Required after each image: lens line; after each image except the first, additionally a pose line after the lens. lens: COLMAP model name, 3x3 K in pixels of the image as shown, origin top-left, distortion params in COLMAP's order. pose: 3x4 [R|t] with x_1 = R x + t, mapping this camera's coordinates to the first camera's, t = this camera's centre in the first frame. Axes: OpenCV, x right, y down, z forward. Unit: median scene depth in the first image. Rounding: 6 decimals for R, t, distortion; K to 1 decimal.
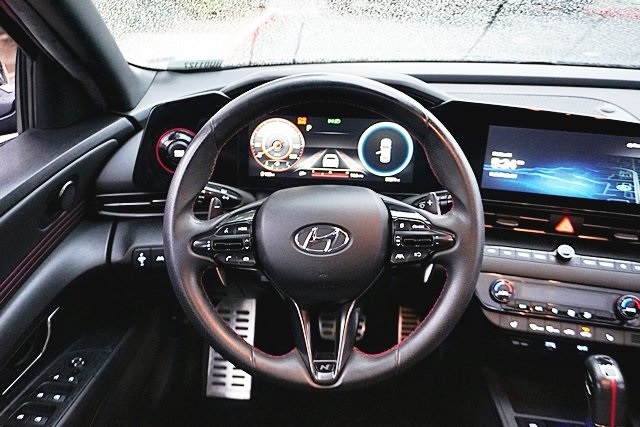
lens RADIAL K [[594.6, 0, 320.0], [0, 594.6, 213.5], [0, 0, 1]] dist [0.005803, 0.002260]
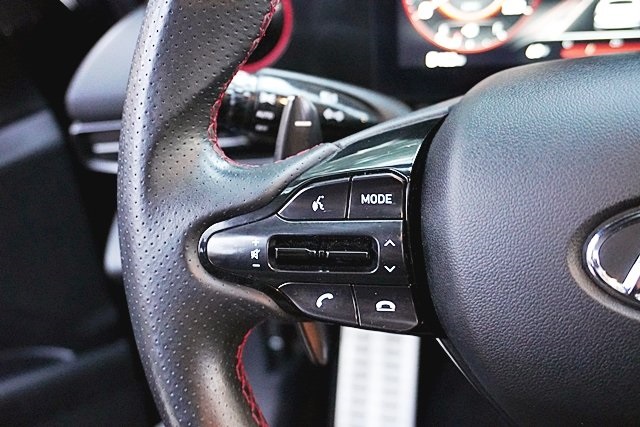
lens RADIAL K [[632.5, 0, 308.5], [0, 632.5, 214.6], [0, 0, 1]] dist [0.006644, 0.009085]
pose [[0.970240, 0.044440, -0.238031, -0.087546], [-0.025048, 0.996160, 0.083886, 0.008516], [0.240845, -0.075428, 0.967628, 0.687726]]
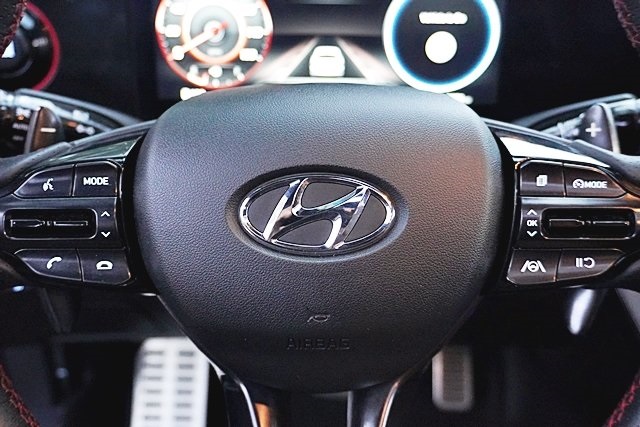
lens RADIAL K [[632.5, 0, 308.5], [0, 632.5, 214.6], [0, 0, 1]] dist [0.006644, 0.009085]
pose [[0.999038, 0.021890, 0.038003, -0.015520], [-0.021613, 0.999737, -0.007680, 0.044560], [-0.038161, 0.006851, 0.999248, 0.598439]]
